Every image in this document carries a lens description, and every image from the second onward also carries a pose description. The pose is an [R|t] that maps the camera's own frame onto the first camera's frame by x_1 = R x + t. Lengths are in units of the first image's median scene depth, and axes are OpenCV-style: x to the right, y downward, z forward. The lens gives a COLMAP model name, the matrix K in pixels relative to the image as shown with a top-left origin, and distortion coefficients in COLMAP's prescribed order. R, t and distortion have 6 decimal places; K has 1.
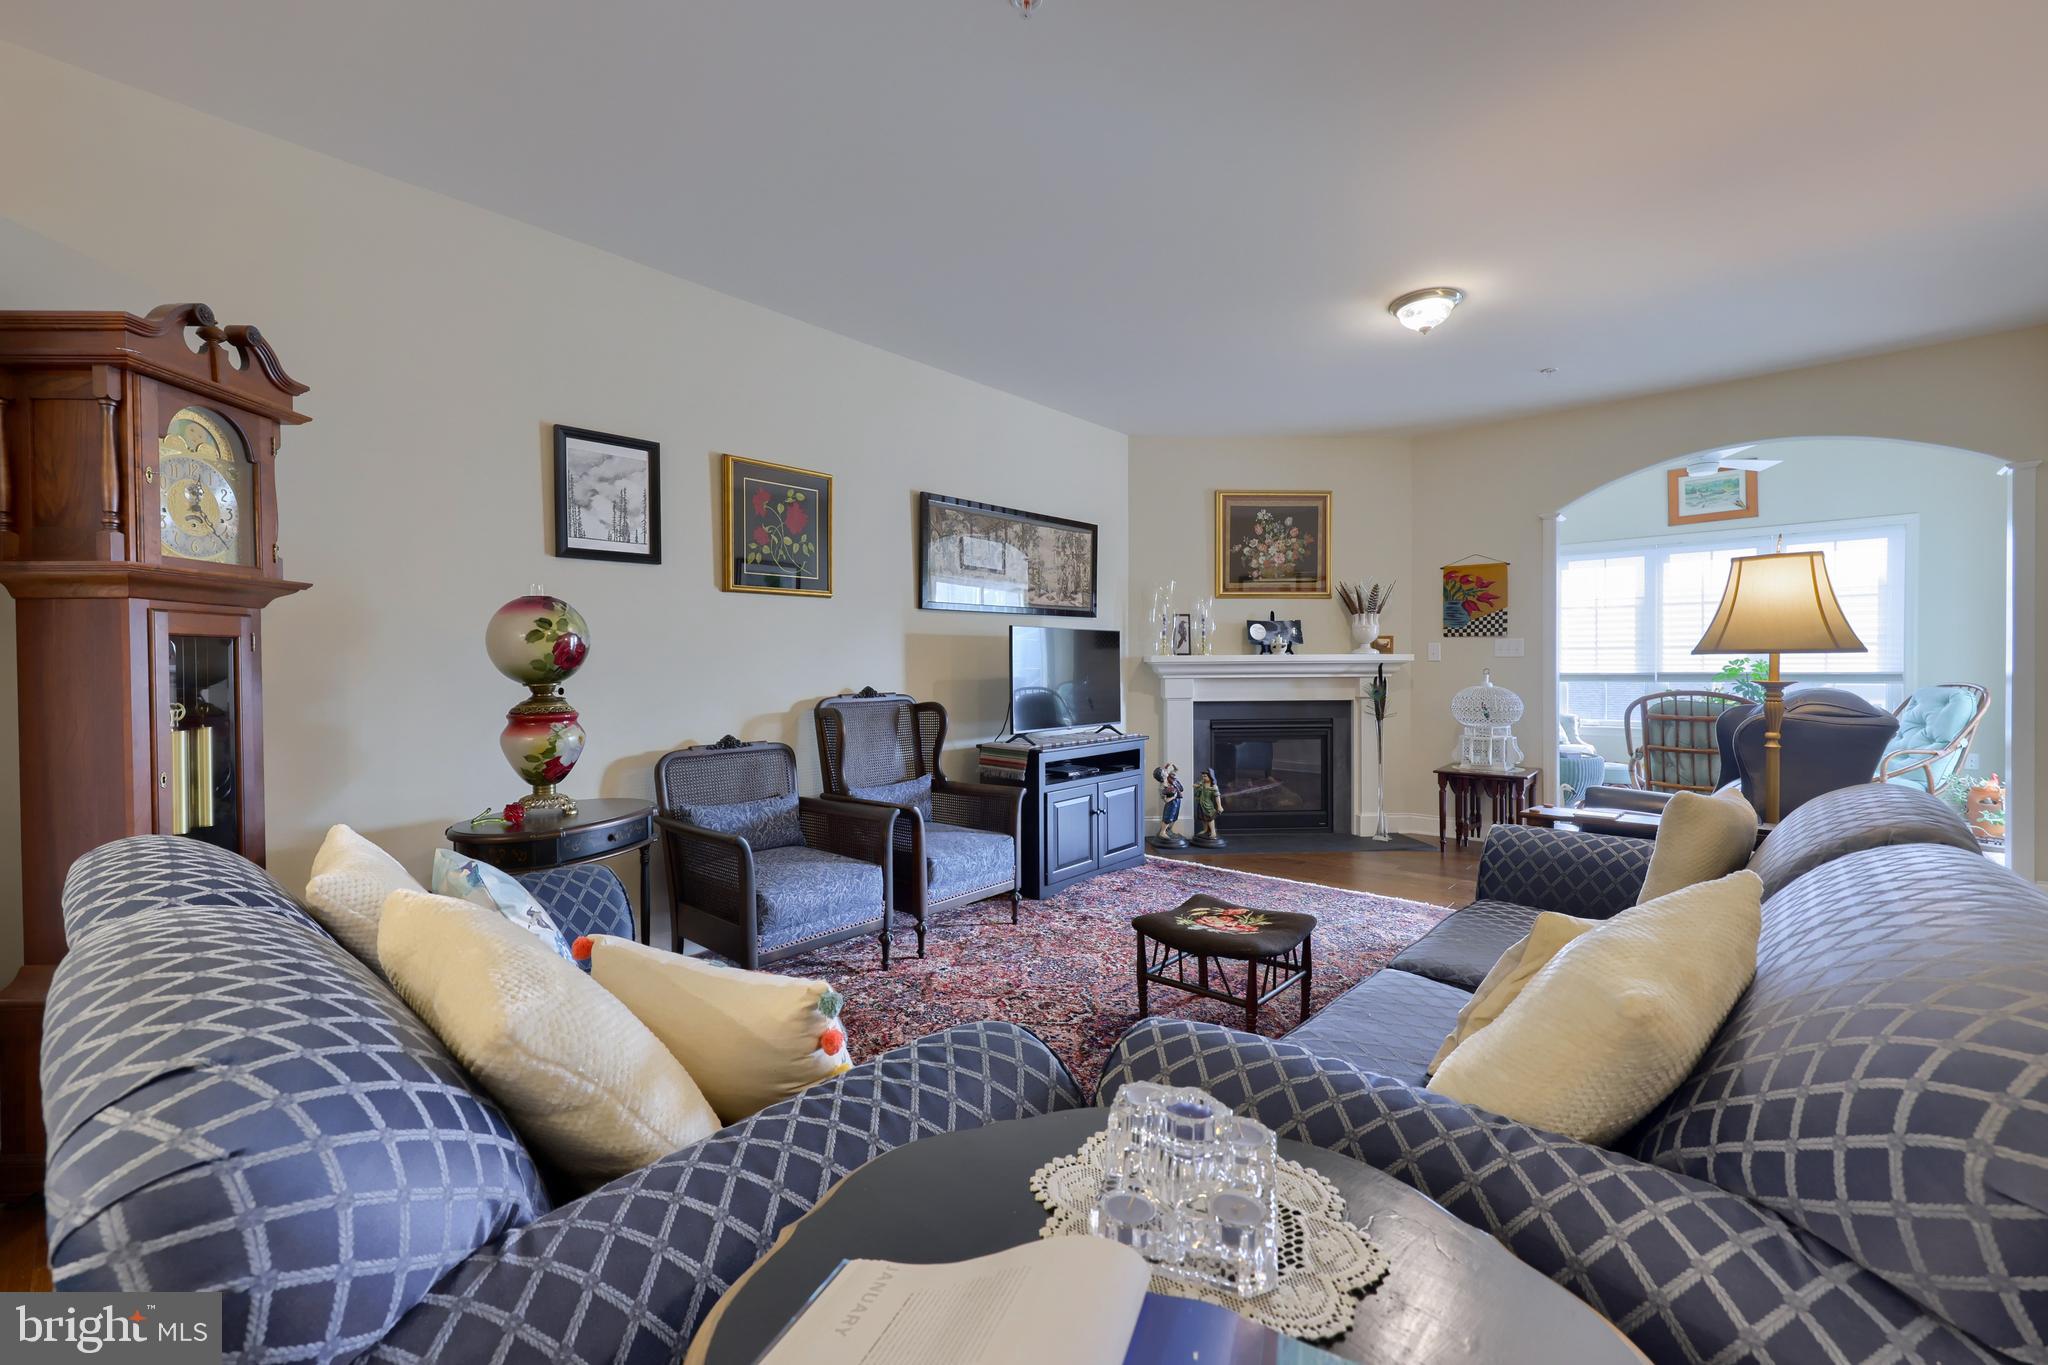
lens RADIAL K [[830.1, 0, 1014.7], [0, 830.1, 676.0], [0, 0, 1]] dist [0.000782, 0.000081]
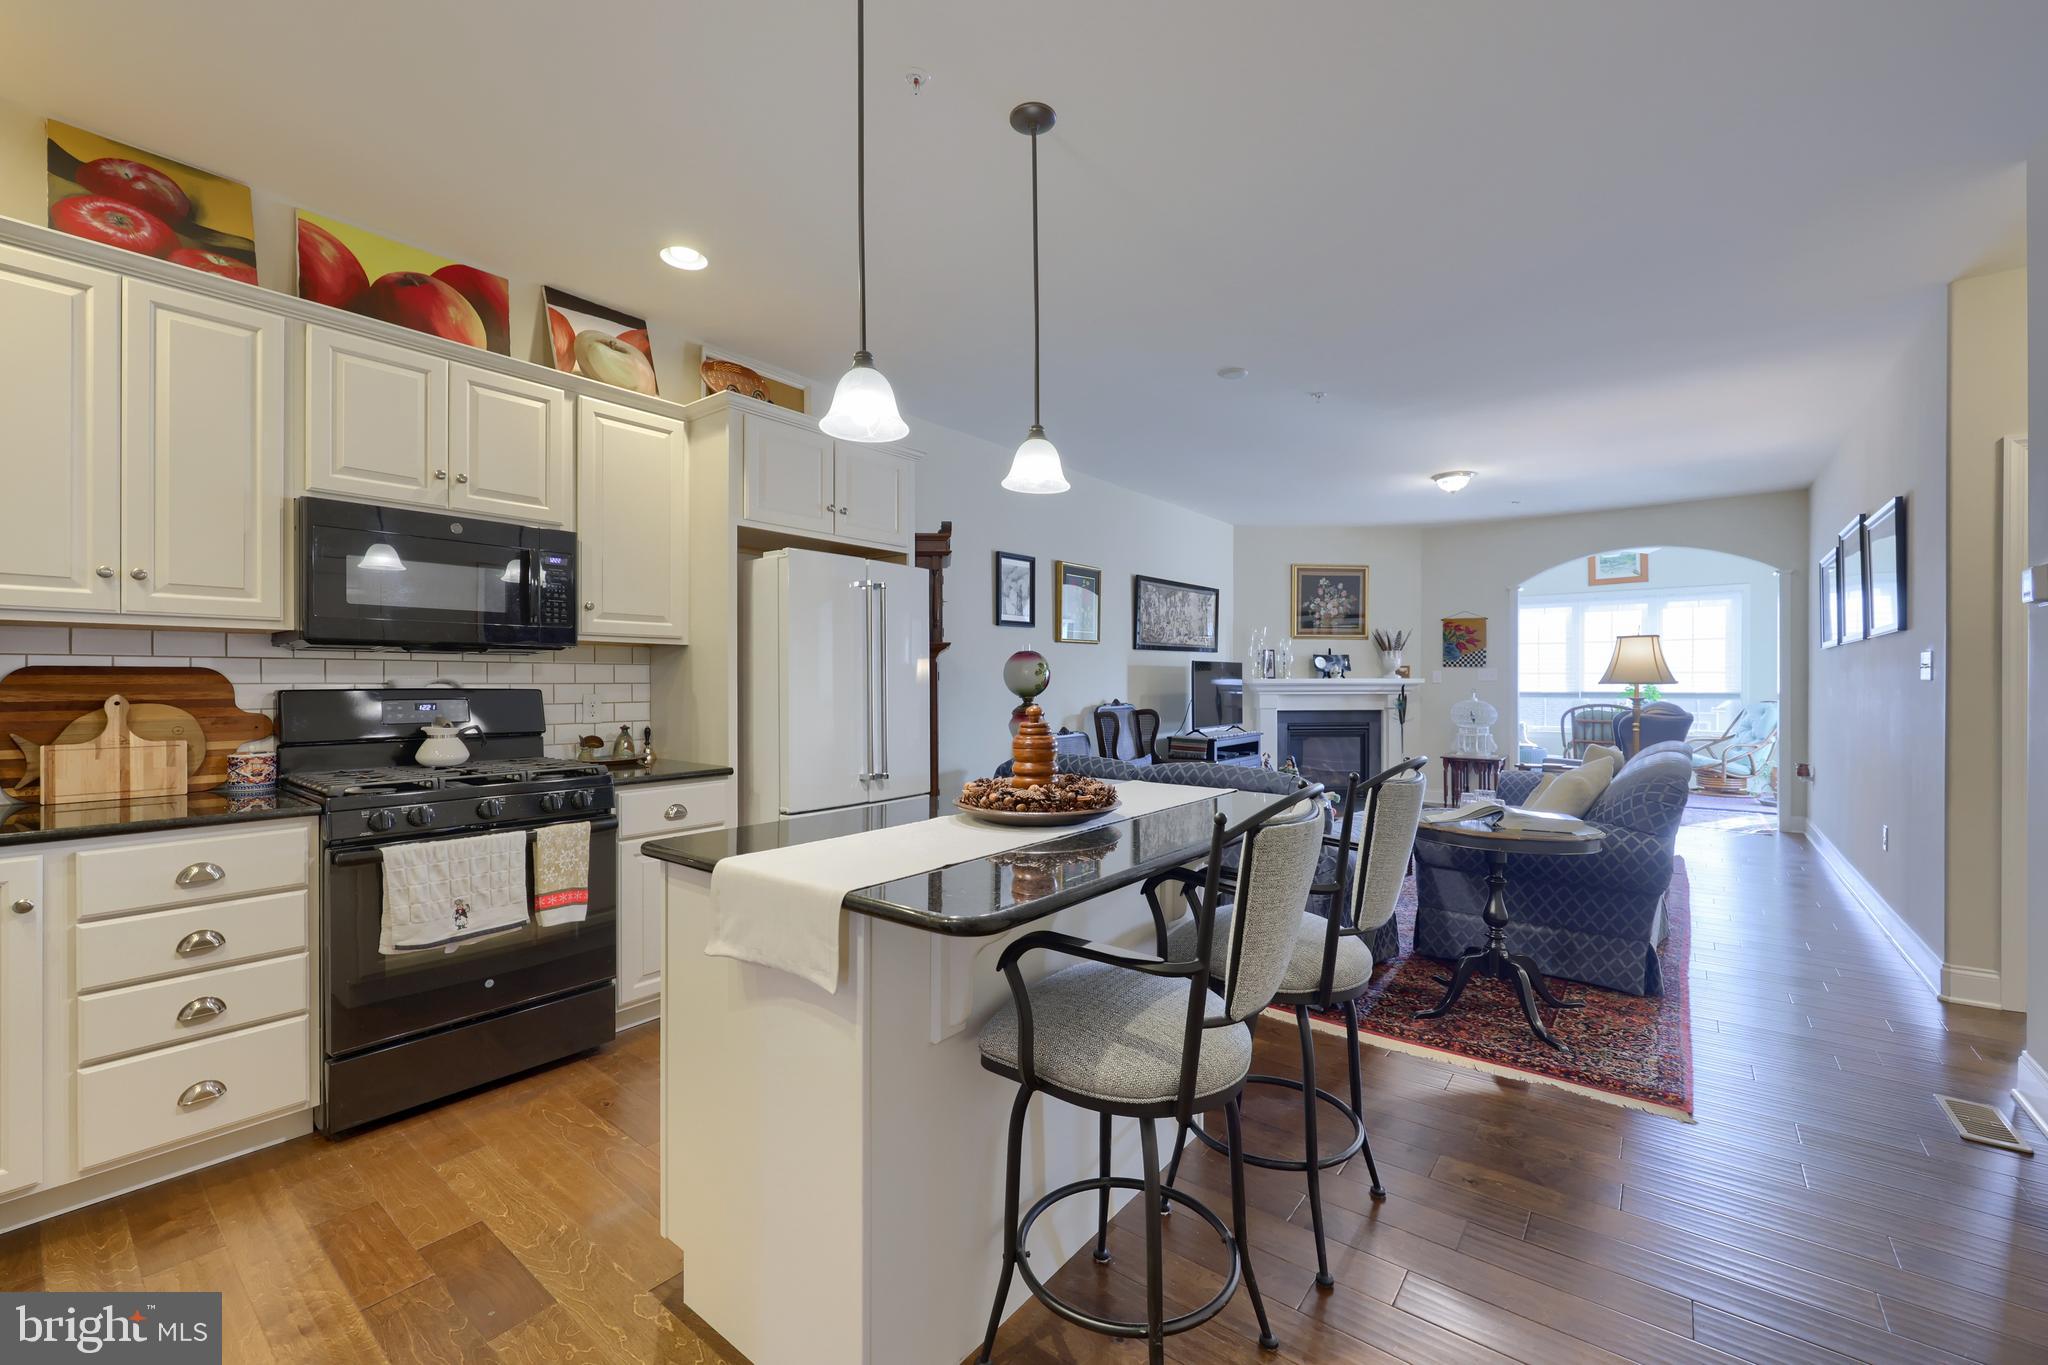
lens RADIAL K [[838.8, 0, 1029.6], [0, 838.8, 683.5], [0, 0, 1]] dist [0.000854, 0.000117]
pose [[0.996914, 0.005236, 0.078322, -0.331386], [-0.004632, 0.999958, -0.007899, -0.002510], [-0.078360, 0.007512, 0.996897, -0.424762]]
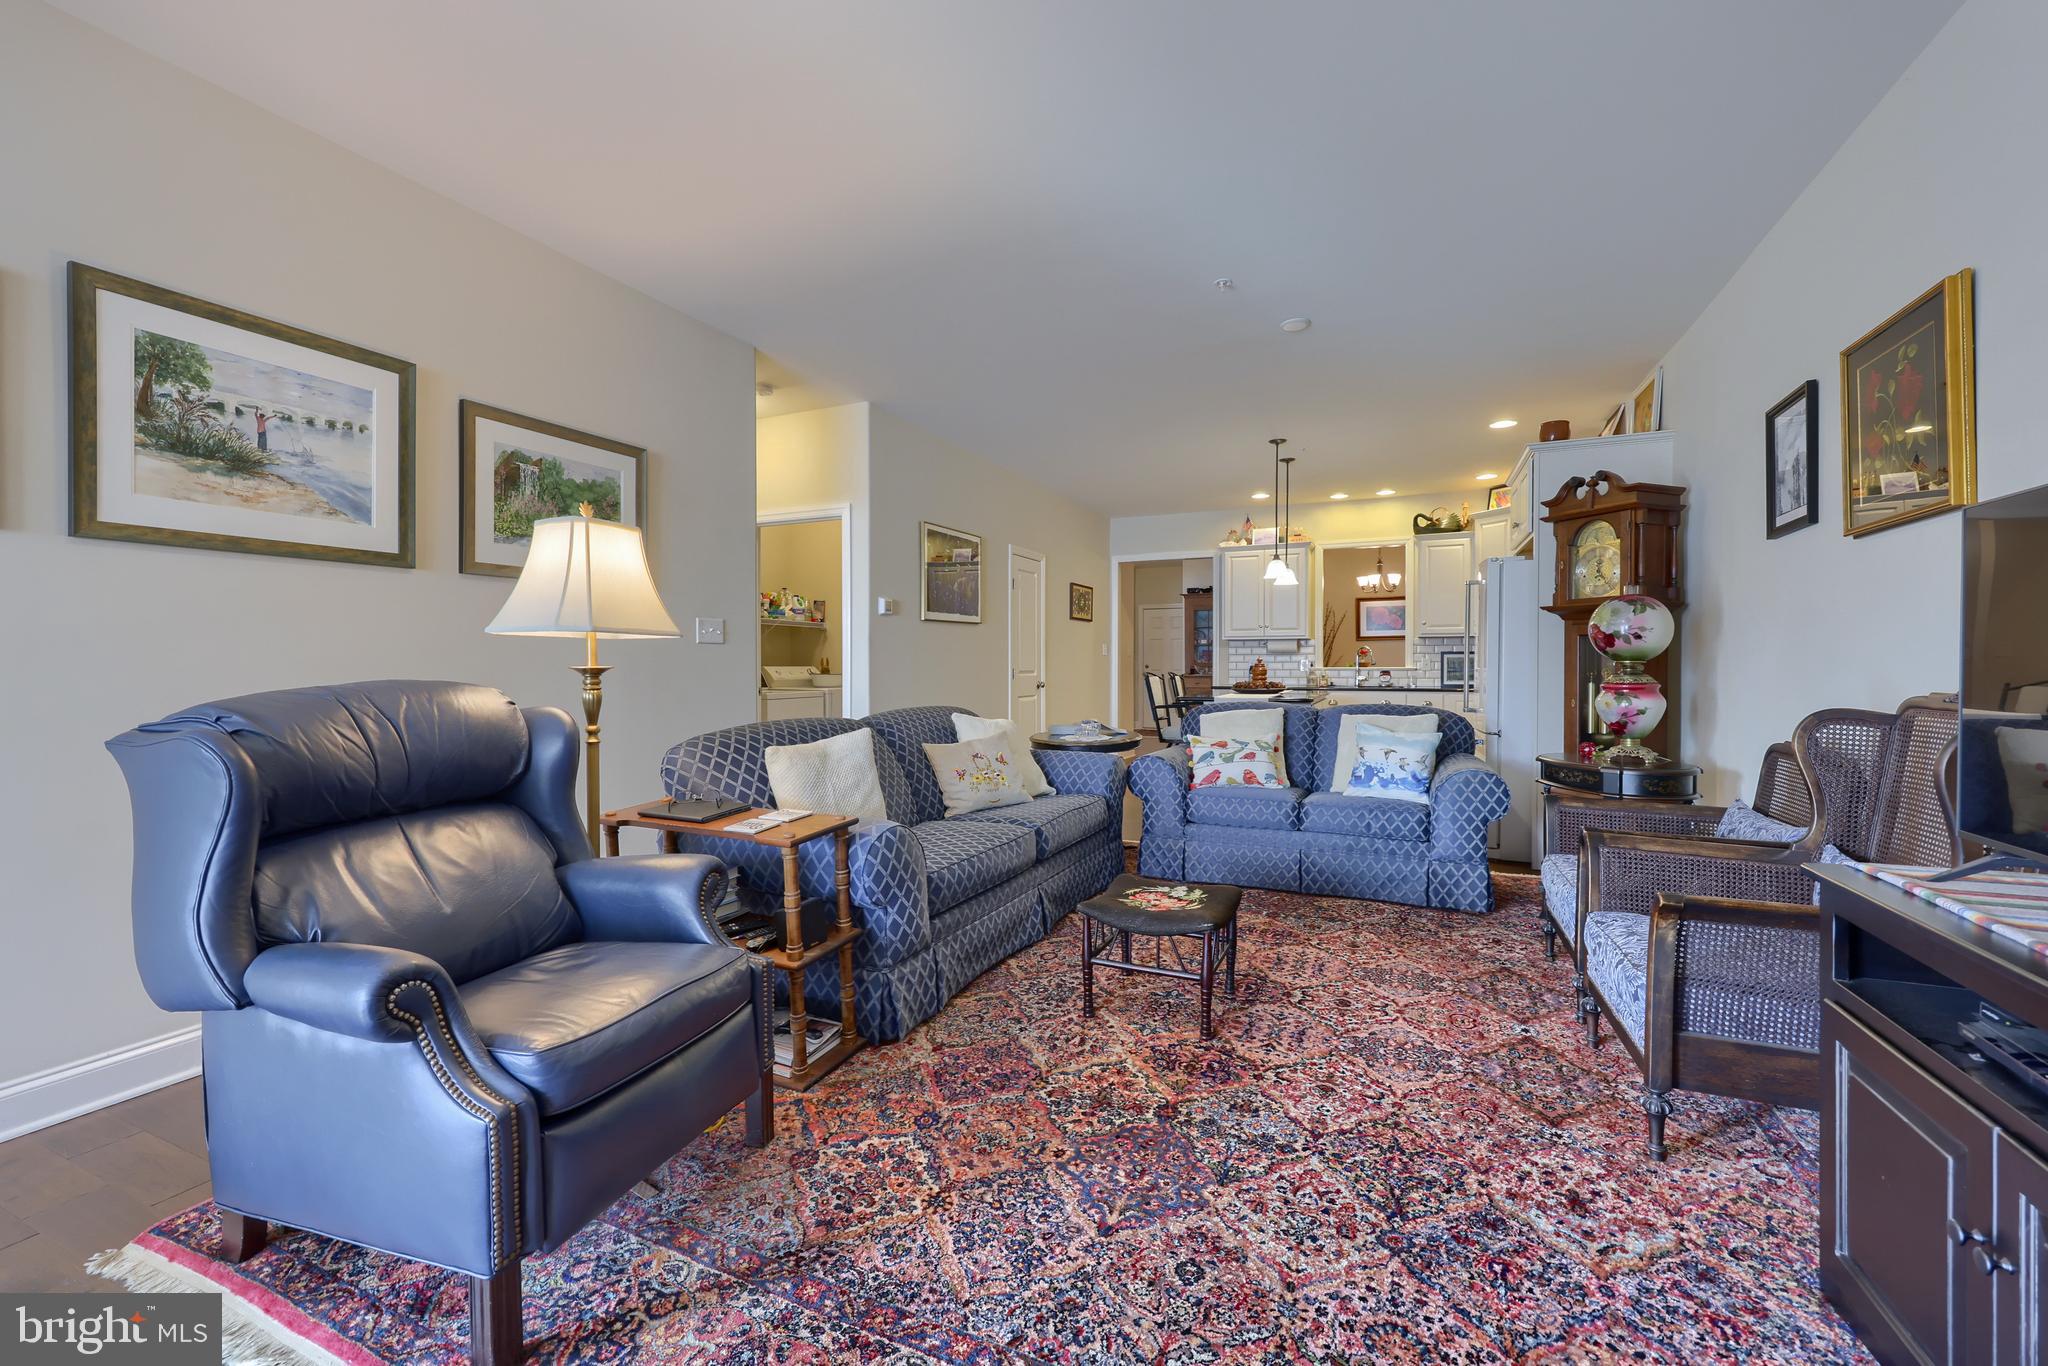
lens RADIAL K [[828.7, 0, 1017.4], [0, 828.7, 670.9], [0, 0, 1]] dist [0.000439, 0.000155]
pose [[-0.956252, 0.009447, -0.292390, 0.341059], [0.003585, 0.999782, 0.020577, -0.002853], [0.292521, 0.018629, -0.956078, 0.910556]]
